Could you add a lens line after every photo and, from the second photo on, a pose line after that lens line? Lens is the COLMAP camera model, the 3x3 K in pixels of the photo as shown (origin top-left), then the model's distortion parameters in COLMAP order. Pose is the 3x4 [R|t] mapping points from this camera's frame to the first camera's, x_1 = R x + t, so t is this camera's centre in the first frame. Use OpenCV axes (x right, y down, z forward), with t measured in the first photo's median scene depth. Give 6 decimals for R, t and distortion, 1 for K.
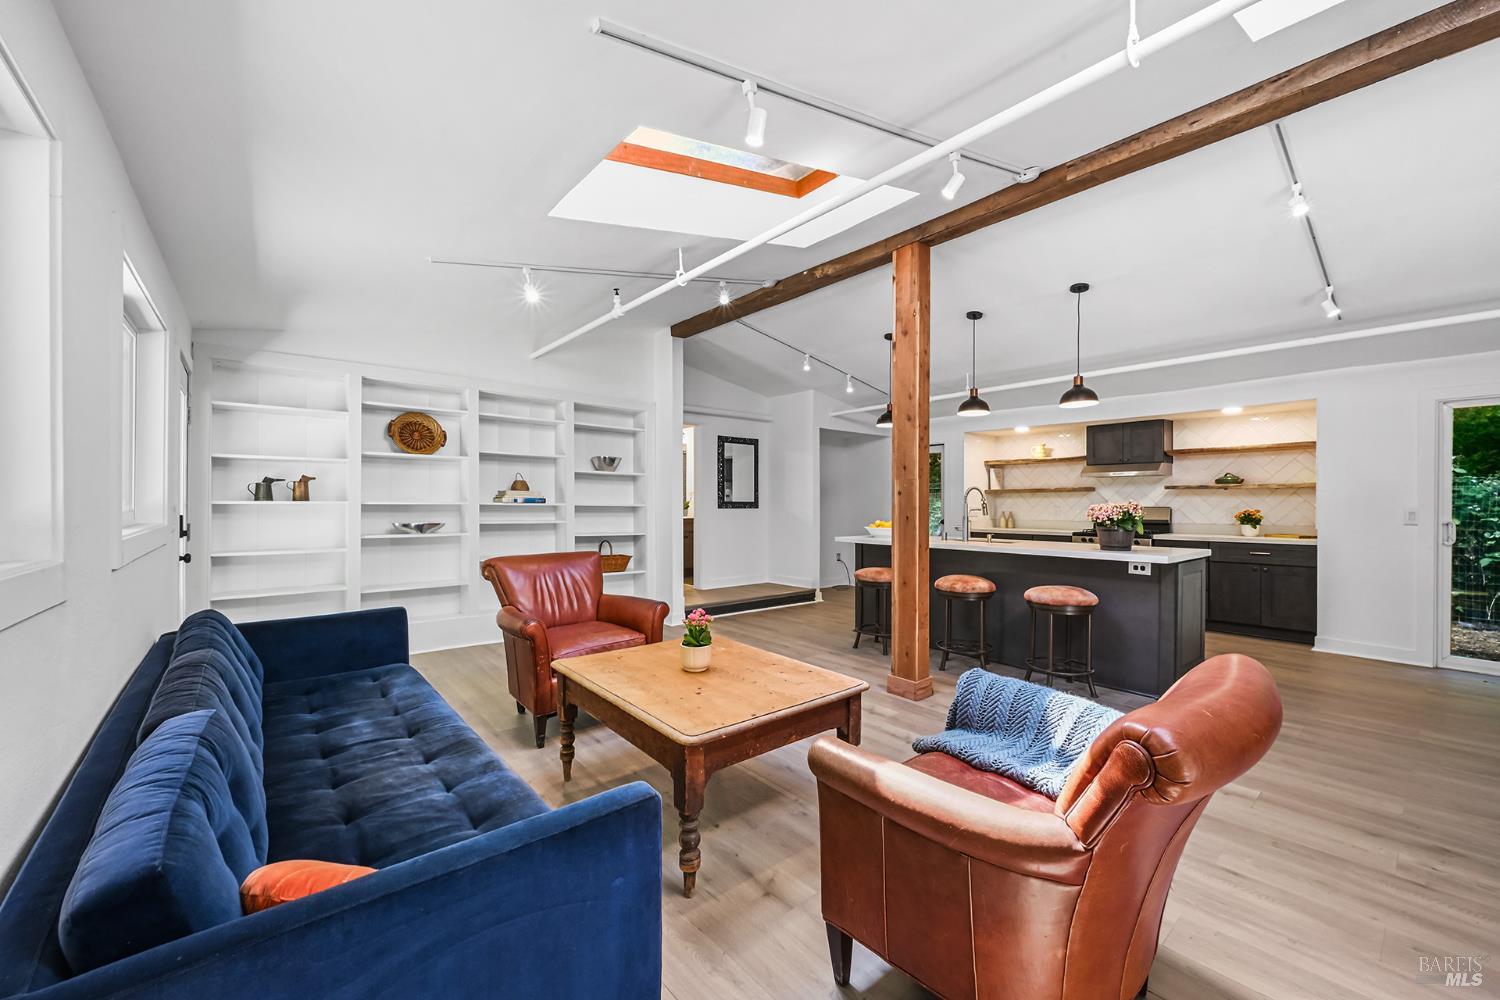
lens RADIAL K [[597.3, 0, 752.1], [0, 597.3, 509.3], [0, 0, 1]] dist [-0.000893, -0.000114]
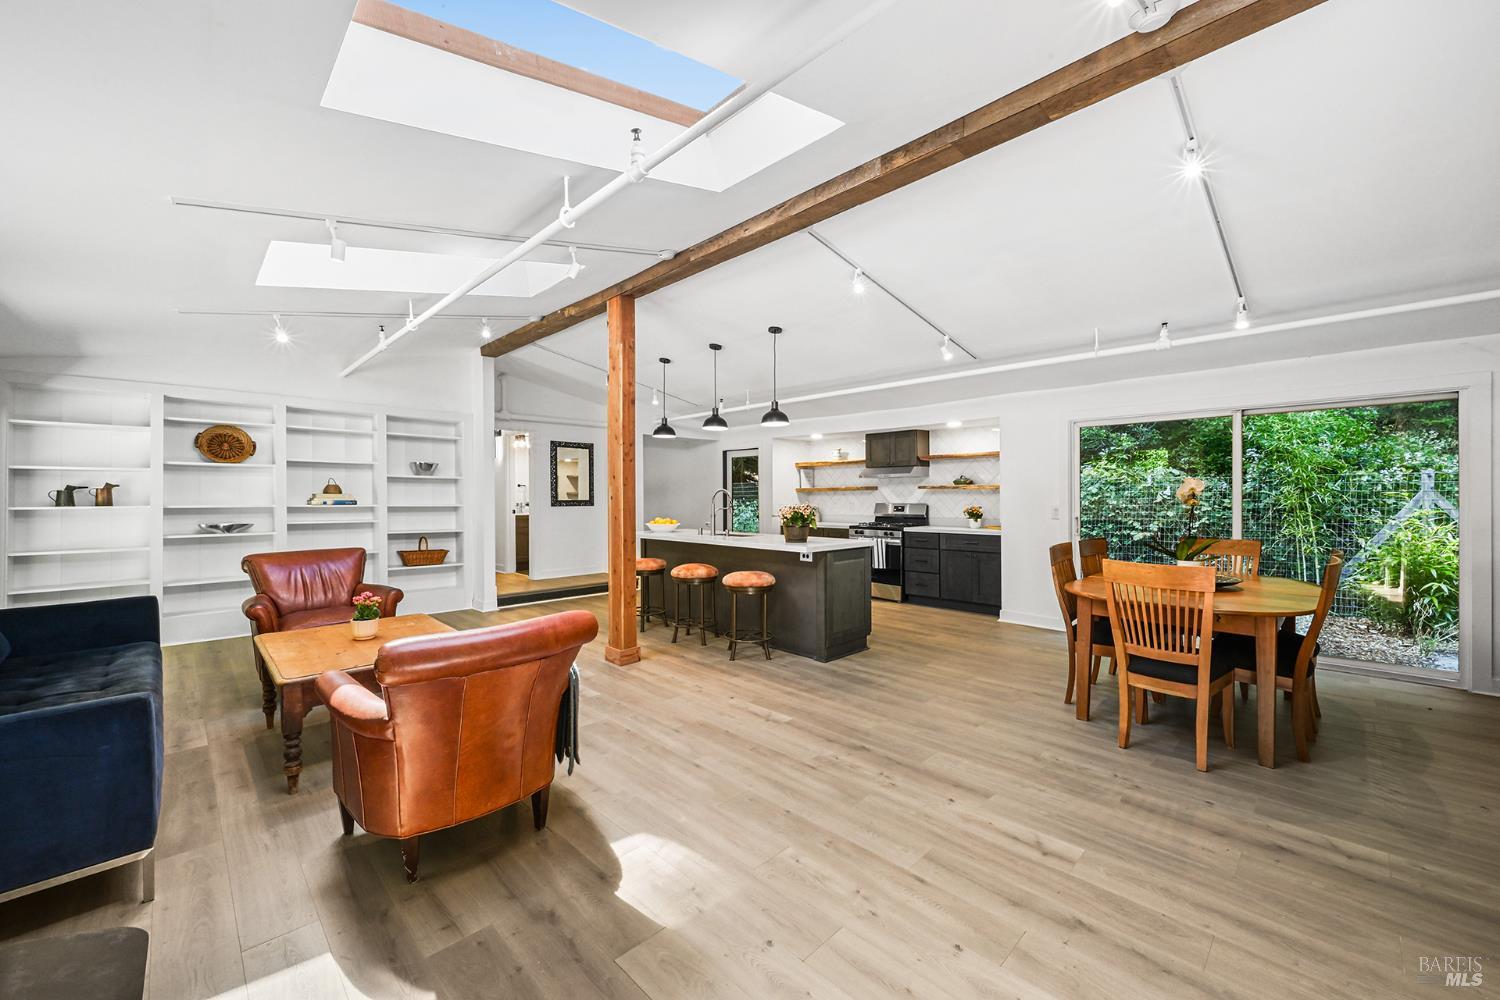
lens RADIAL K [[593.0, 0, 745.6], [0, 593.0, 500.1], [0, 0, 1]] dist [-0.000016, 0.000050]
pose [[0.997423, -0.005359, 0.071545, 0.304357], [0.005474, 0.999984, -0.001407, -0.013435], [-0.071536, 0.001795, 0.997436, -0.167412]]
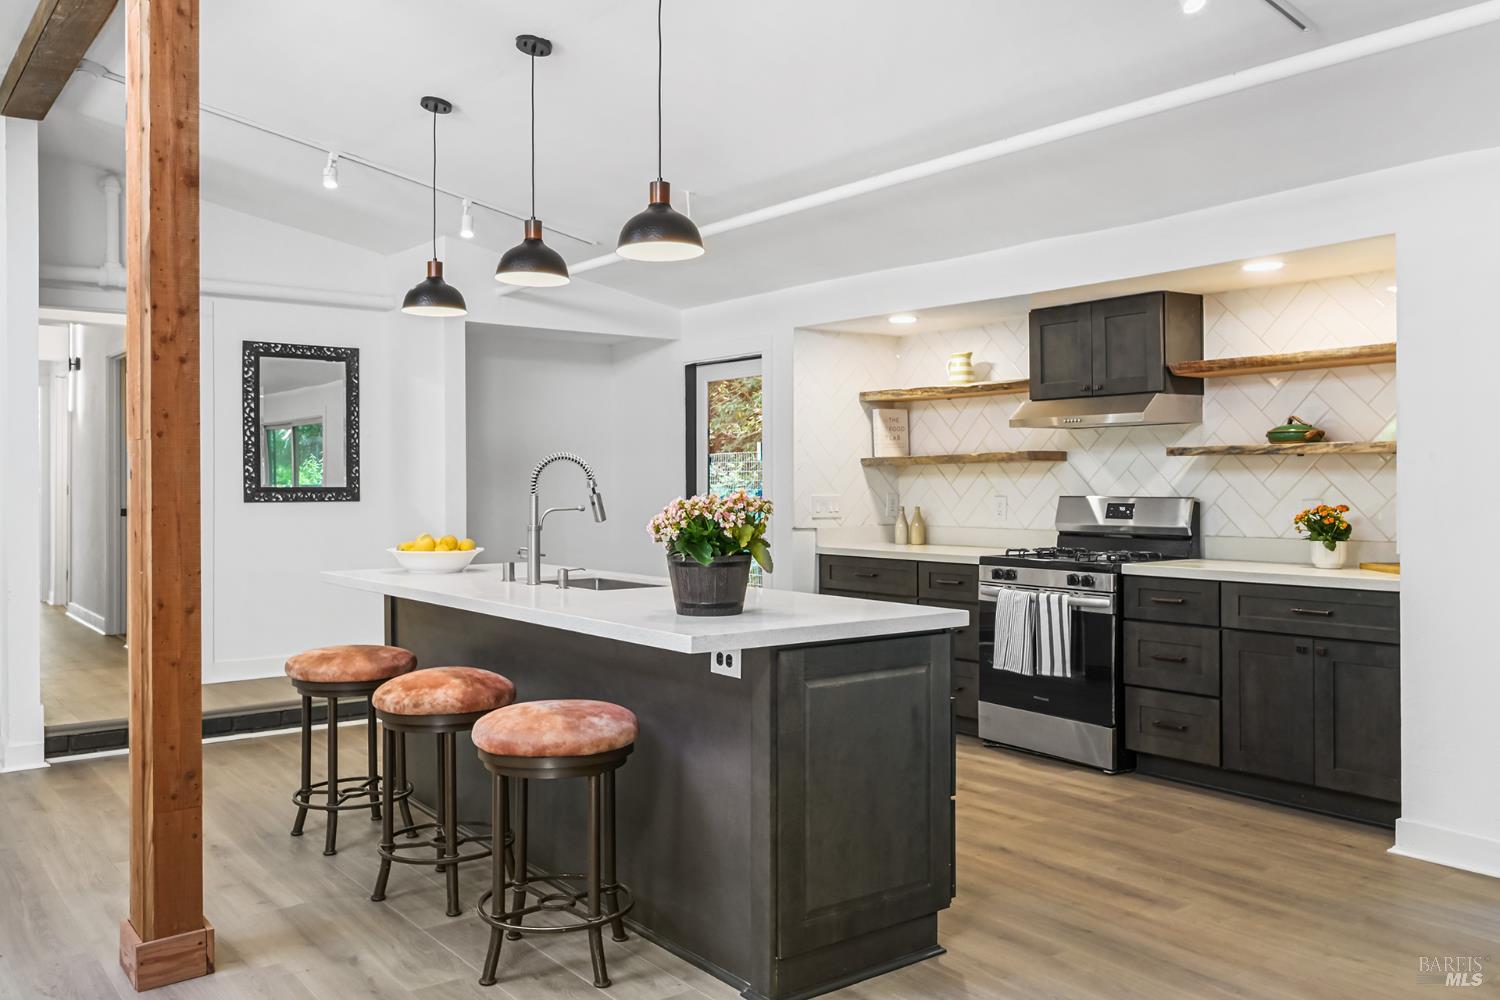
lens RADIAL K [[1222.3, 0, 742.8], [0, 1222.3, 490.6], [0, 0, 1]] dist [0.000193, 0.002658]
pose [[0.998876, -0.003597, -0.047270, 0.491061], [0.003437, 0.999988, -0.003464, -0.008054], [0.047282, 0.003298, 0.998876, 0.132951]]
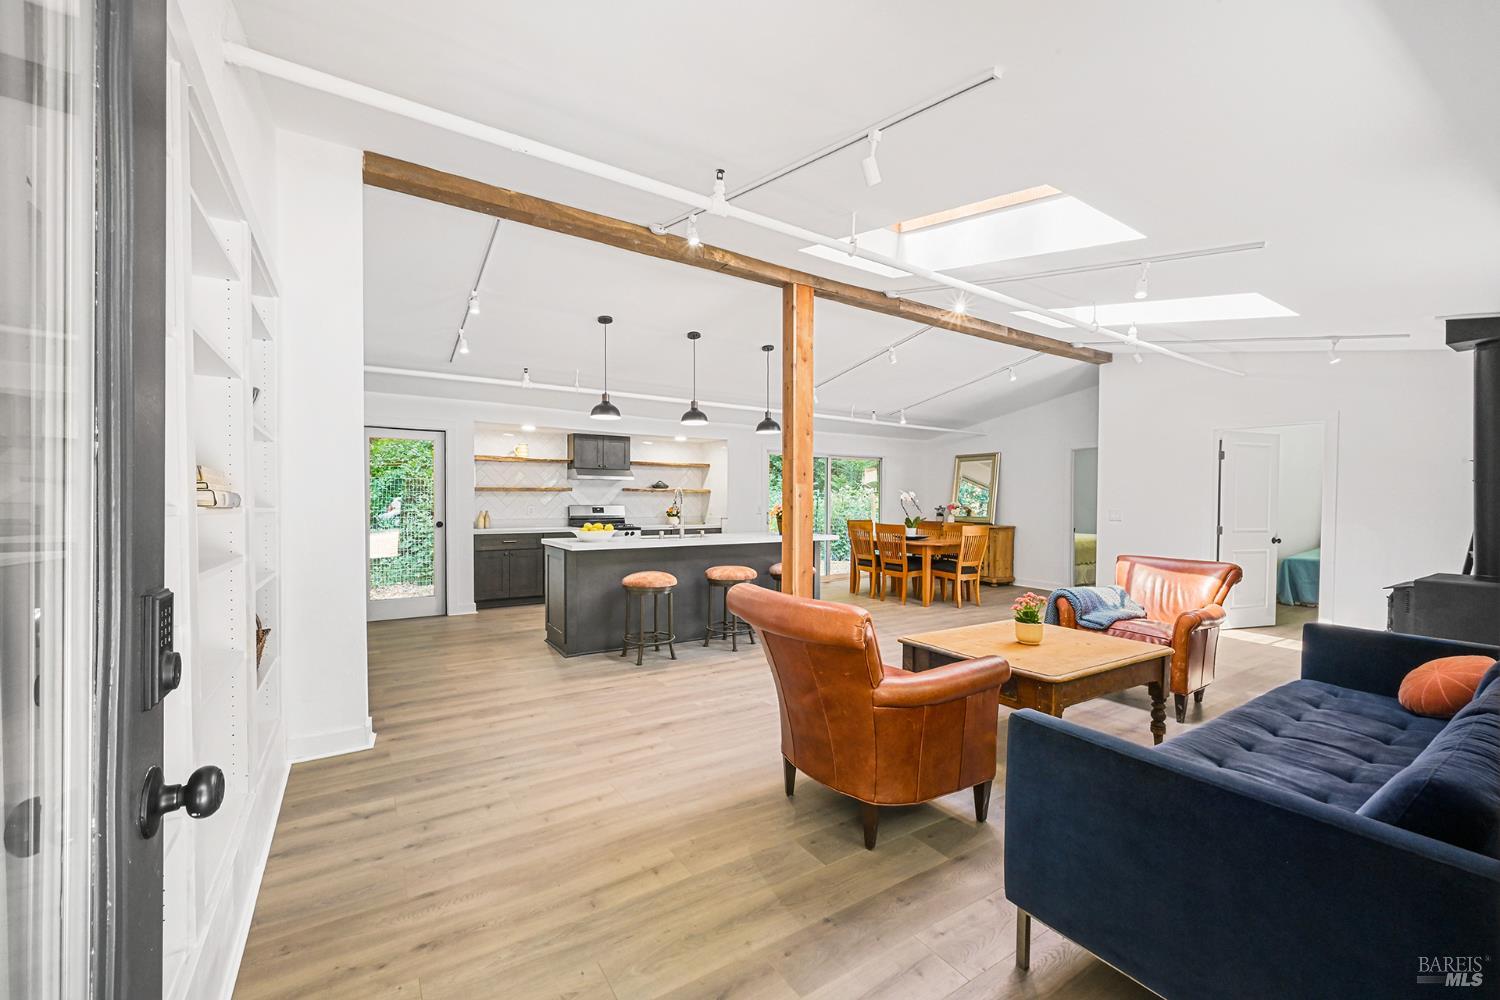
lens RADIAL K [[597.3, 0, 752.1], [0, 597.3, 509.3], [0, 0, 1]] dist [-0.000893, -0.000114]
pose [[0.120244, -0.013982, 0.992646, -0.642078], [0.006046, 0.999893, 0.013352, -0.011947], [-0.992726, 0.004396, 0.120315, 0.666373]]
